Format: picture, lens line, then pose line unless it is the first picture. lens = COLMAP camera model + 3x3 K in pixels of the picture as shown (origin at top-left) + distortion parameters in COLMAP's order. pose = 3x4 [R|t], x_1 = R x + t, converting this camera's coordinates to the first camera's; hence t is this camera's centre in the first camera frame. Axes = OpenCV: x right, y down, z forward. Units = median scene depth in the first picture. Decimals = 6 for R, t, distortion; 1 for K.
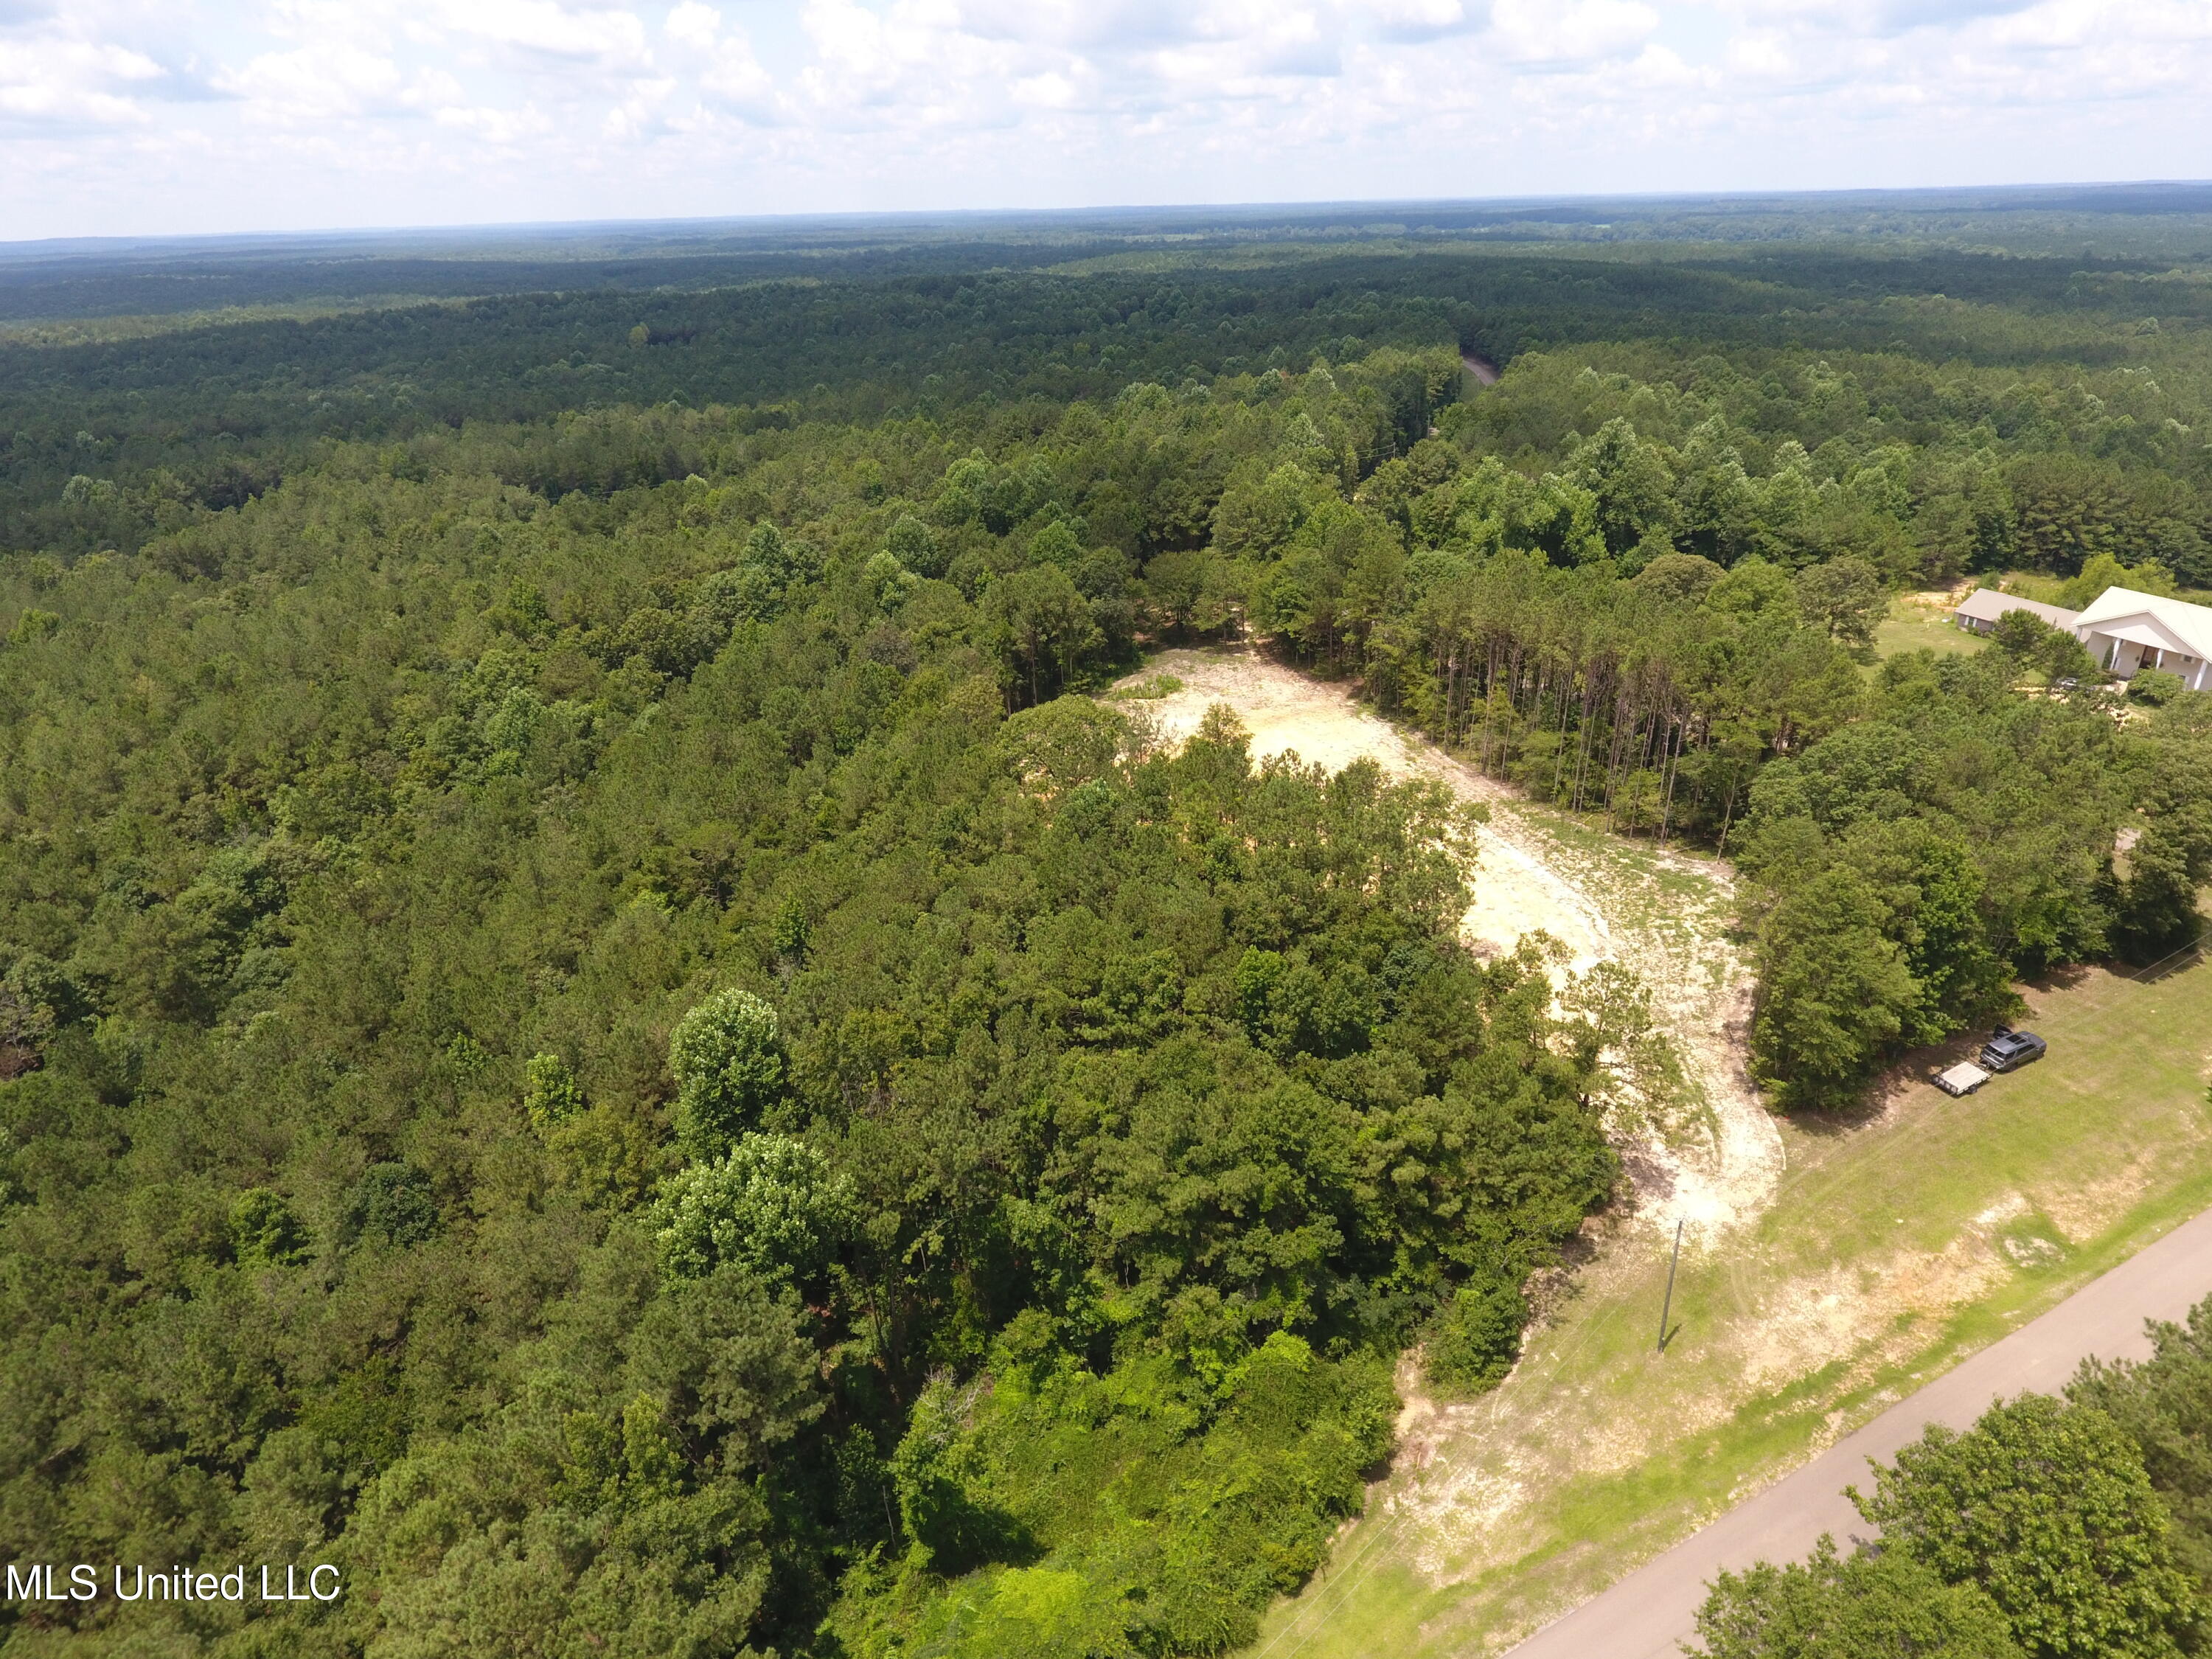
lens RADIAL K [[1291.5, 0, 1121.7], [0, 1291.5, 811.9], [0, 0, 1]] dist [-0.004090, 0.001104]
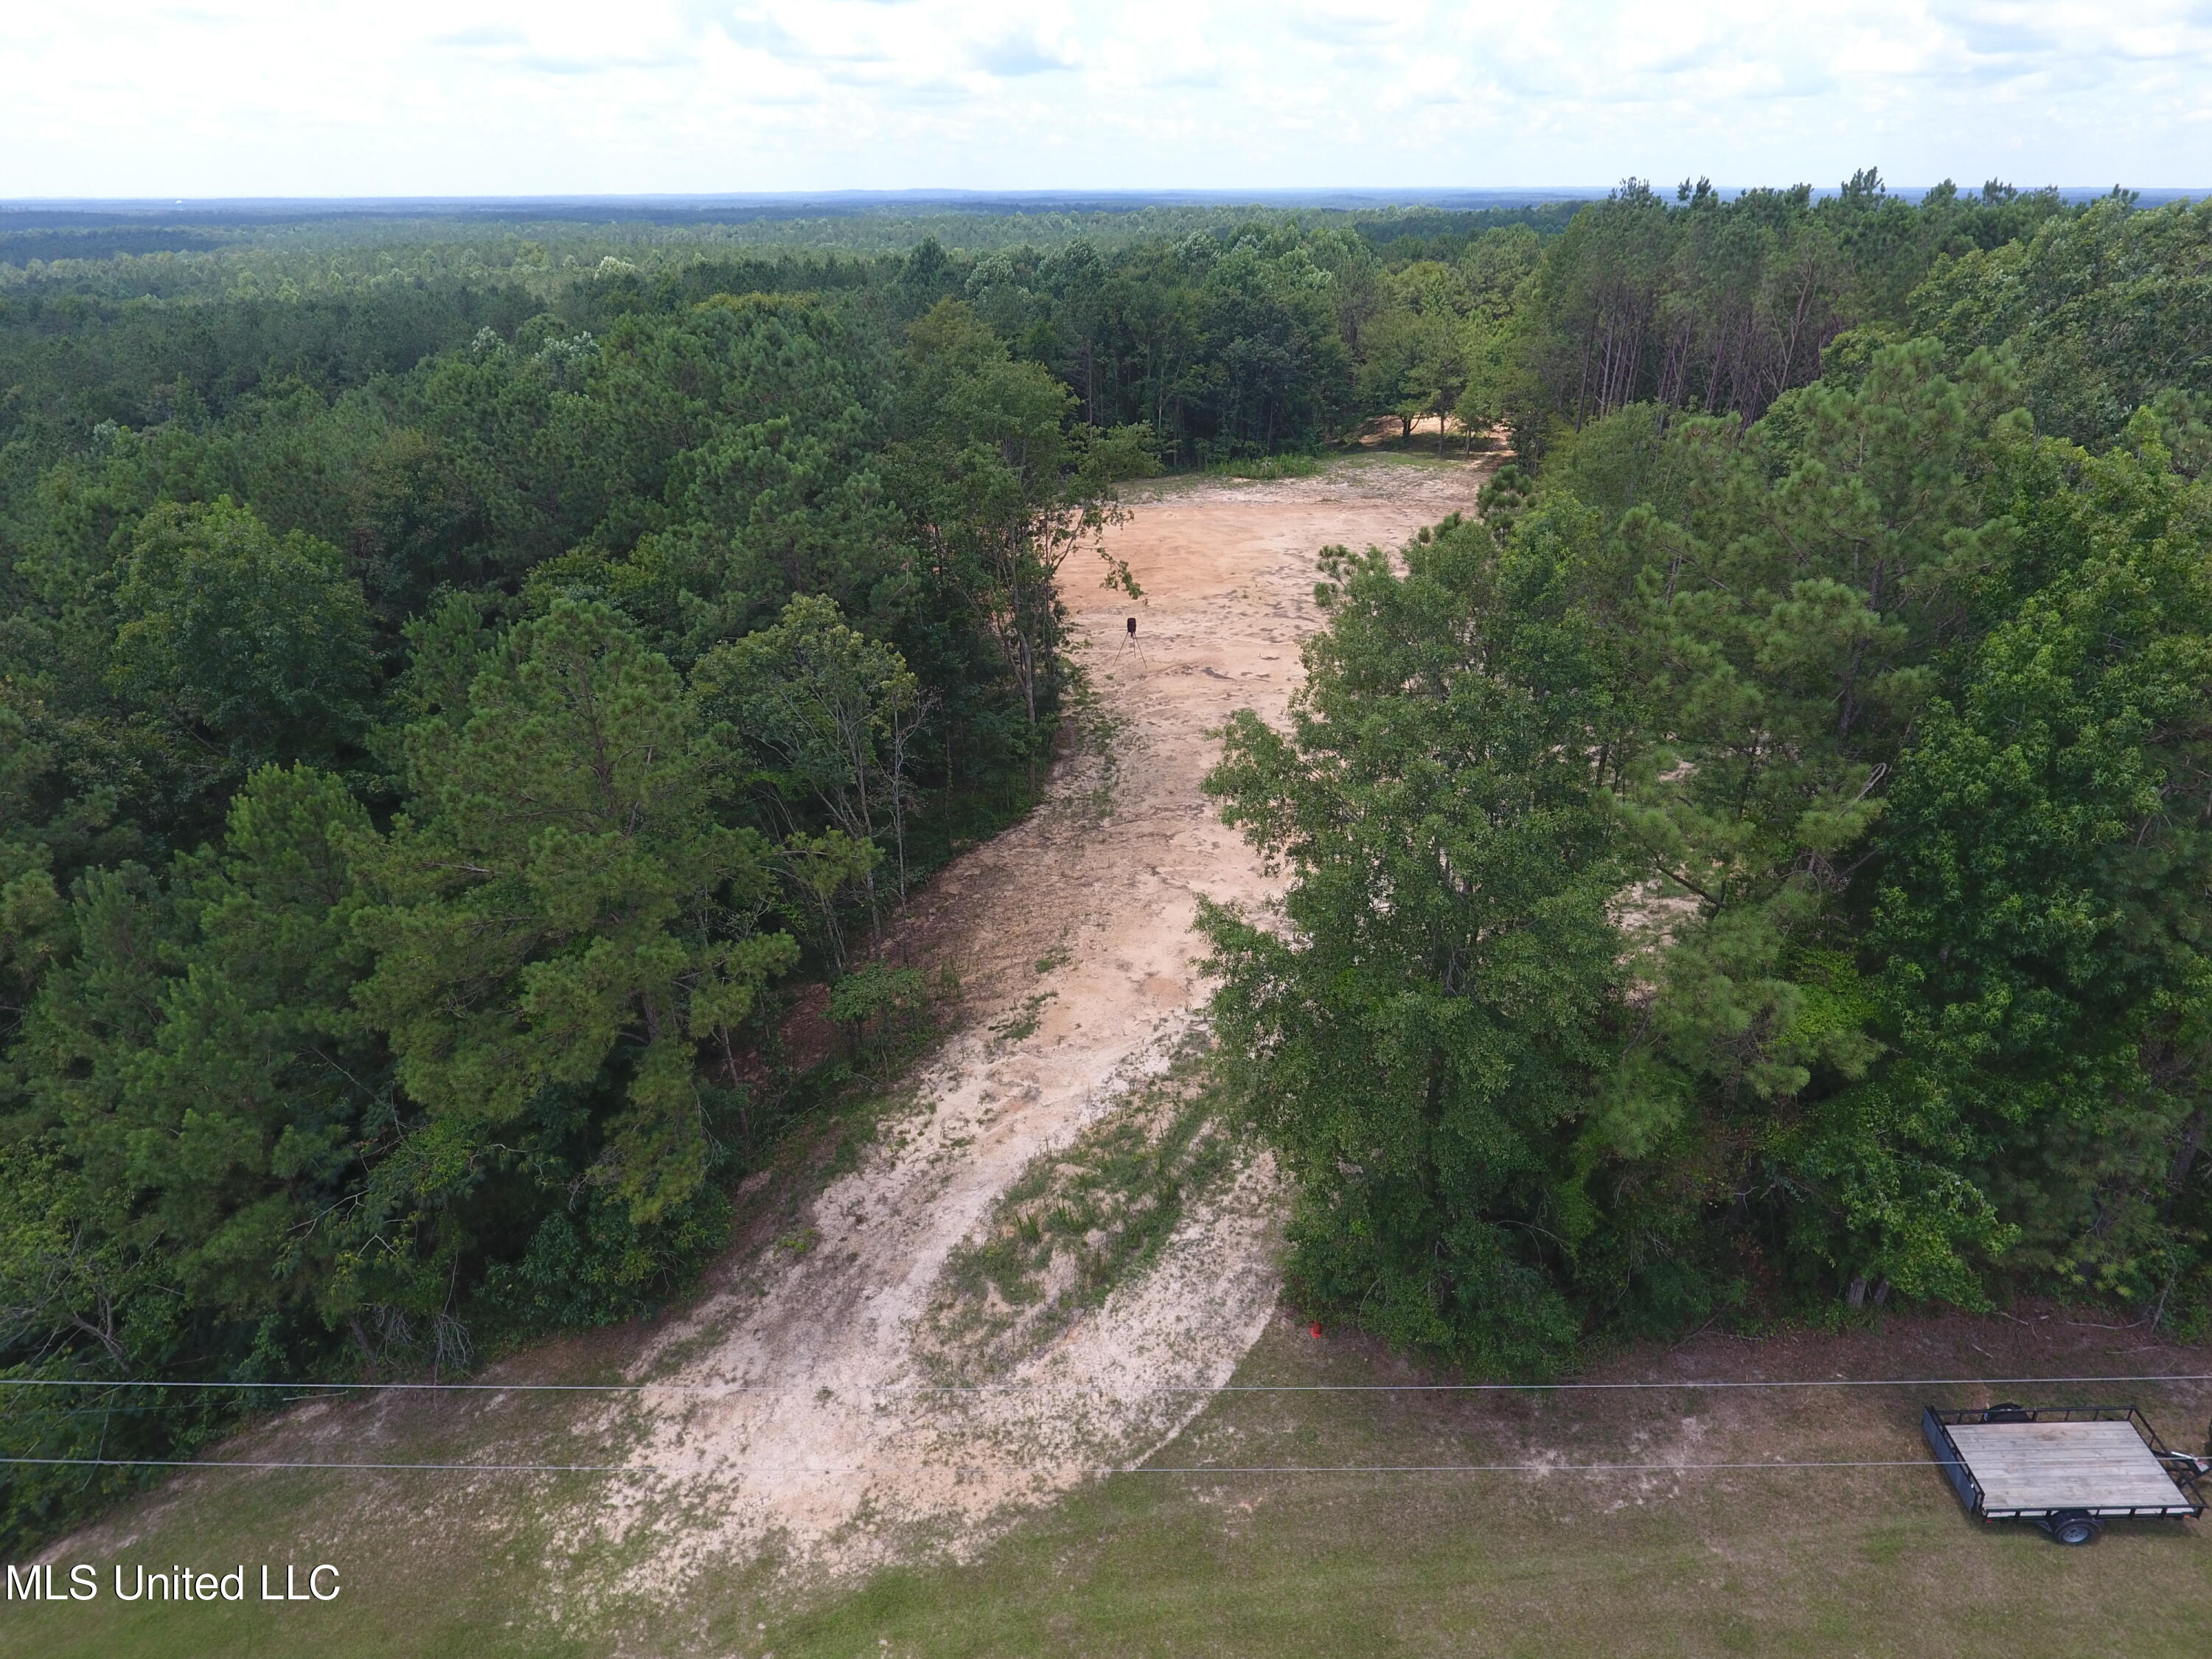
lens RADIAL K [[1291.5, 0, 1121.7], [0, 1291.5, 811.9], [0, 0, 1]] dist [-0.004090, 0.001104]
pose [[0.872016, 0.231239, -0.431411, 0.593493], [-0.224139, 0.972179, 0.068041, 0.107462], [0.435143, 0.037363, 0.899586, 0.711104]]
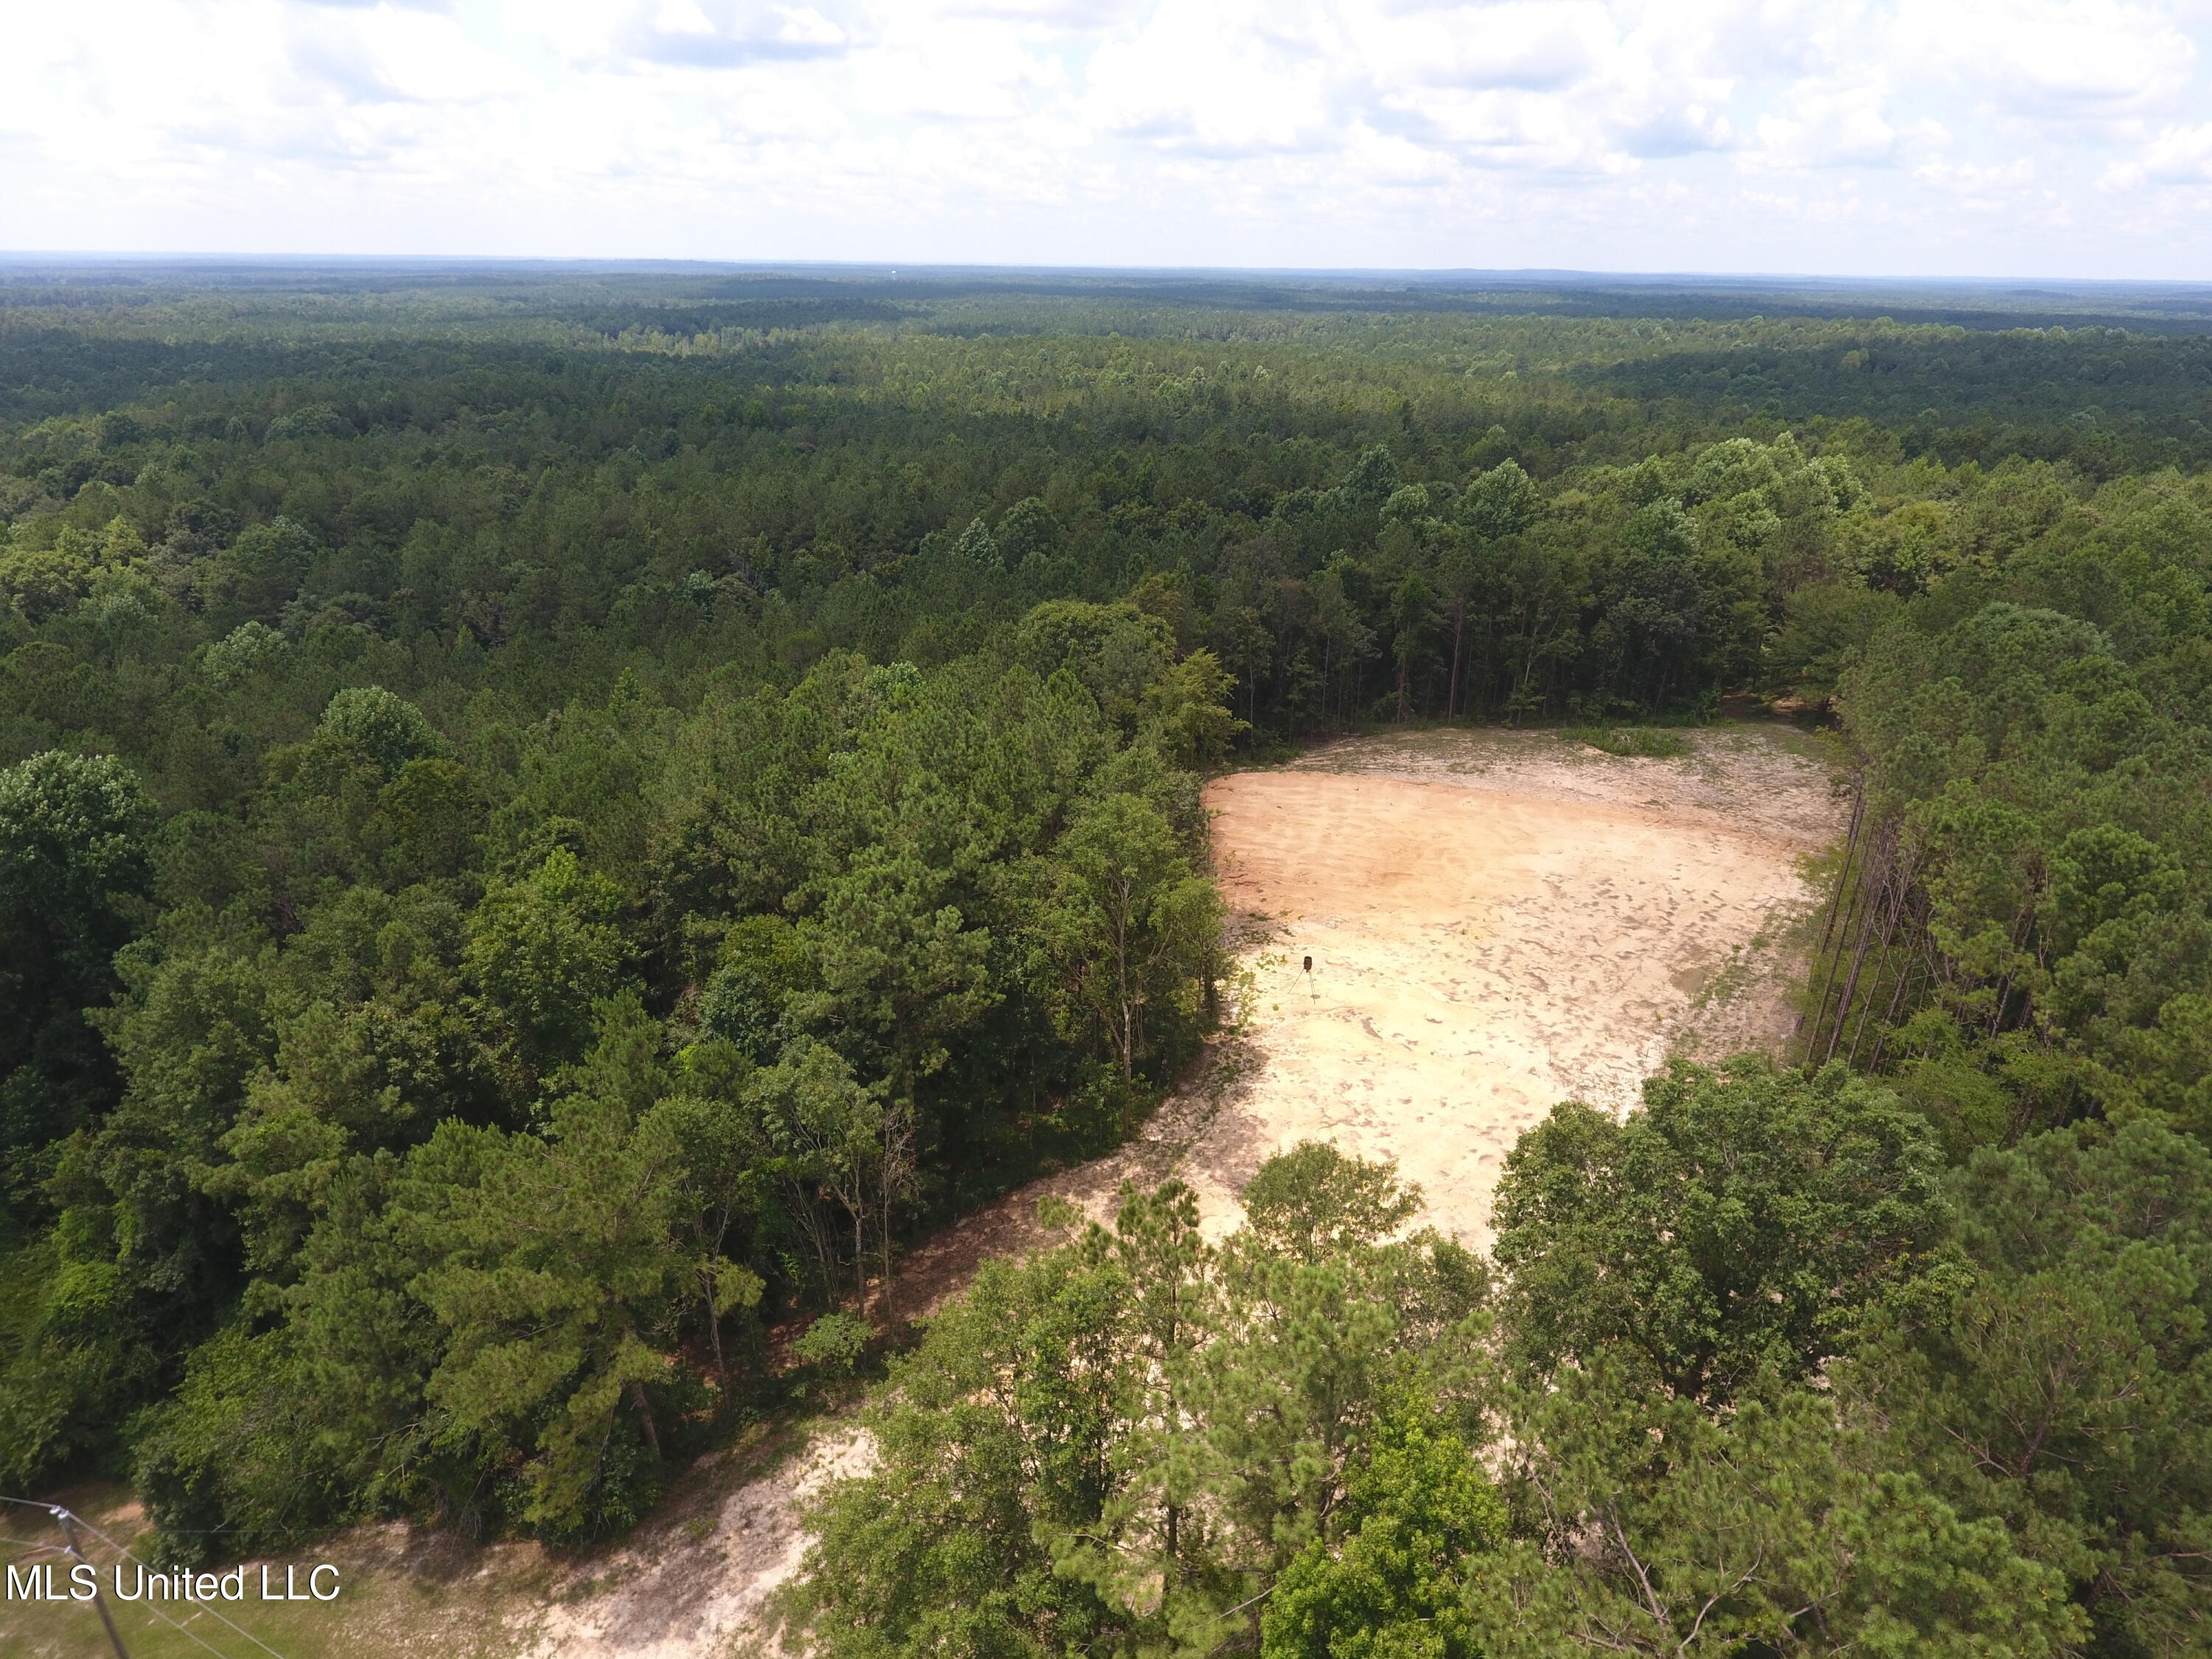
lens RADIAL K [[1291.5, 0, 1121.7], [0, 1291.5, 811.9], [0, 0, 1]] dist [-0.004090, 0.001104]
pose [[0.590708, 0.347170, -0.728380, 0.748741], [-0.370500, 0.918618, 0.137373, -0.112506], [0.716794, 0.188717, 0.671261, 0.731861]]
